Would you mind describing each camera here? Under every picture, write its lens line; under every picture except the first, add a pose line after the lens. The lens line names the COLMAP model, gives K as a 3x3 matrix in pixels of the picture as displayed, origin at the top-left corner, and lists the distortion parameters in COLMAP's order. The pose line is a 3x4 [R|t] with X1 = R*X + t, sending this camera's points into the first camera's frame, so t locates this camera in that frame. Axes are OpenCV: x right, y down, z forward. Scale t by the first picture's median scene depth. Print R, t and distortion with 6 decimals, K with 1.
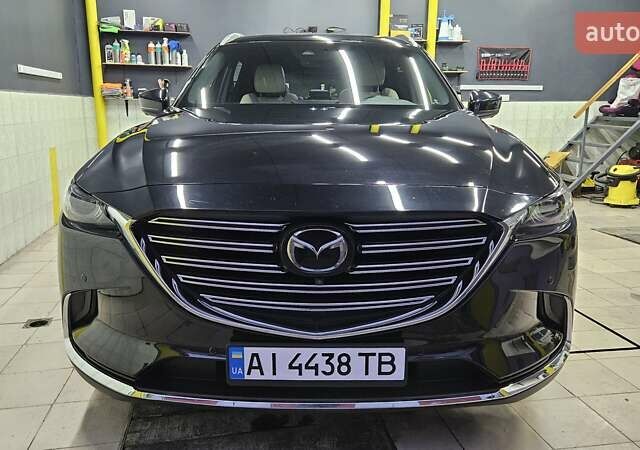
lens RADIAL K [[532.6, 0, 323.1], [0, 532.6, 216.5], [0, 0, 1]] dist [0.053935, -0.007080]
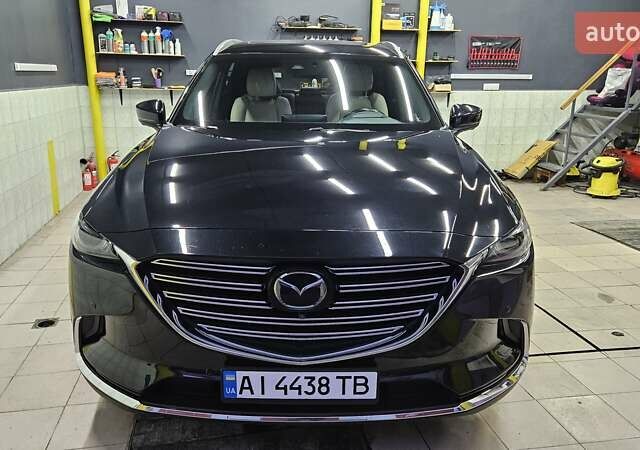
lens RADIAL K [[528.8, 0, 320.0], [0, 528.8, 225.0], [0, 0, 1]] dist [0.058797, -0.010408]
pose [[0.999964, 0.005416, 0.006478, 0.016882], [-0.005828, 0.997847, 0.065327, -0.109966], [-0.006111, -0.065363, 0.997843, -0.088666]]
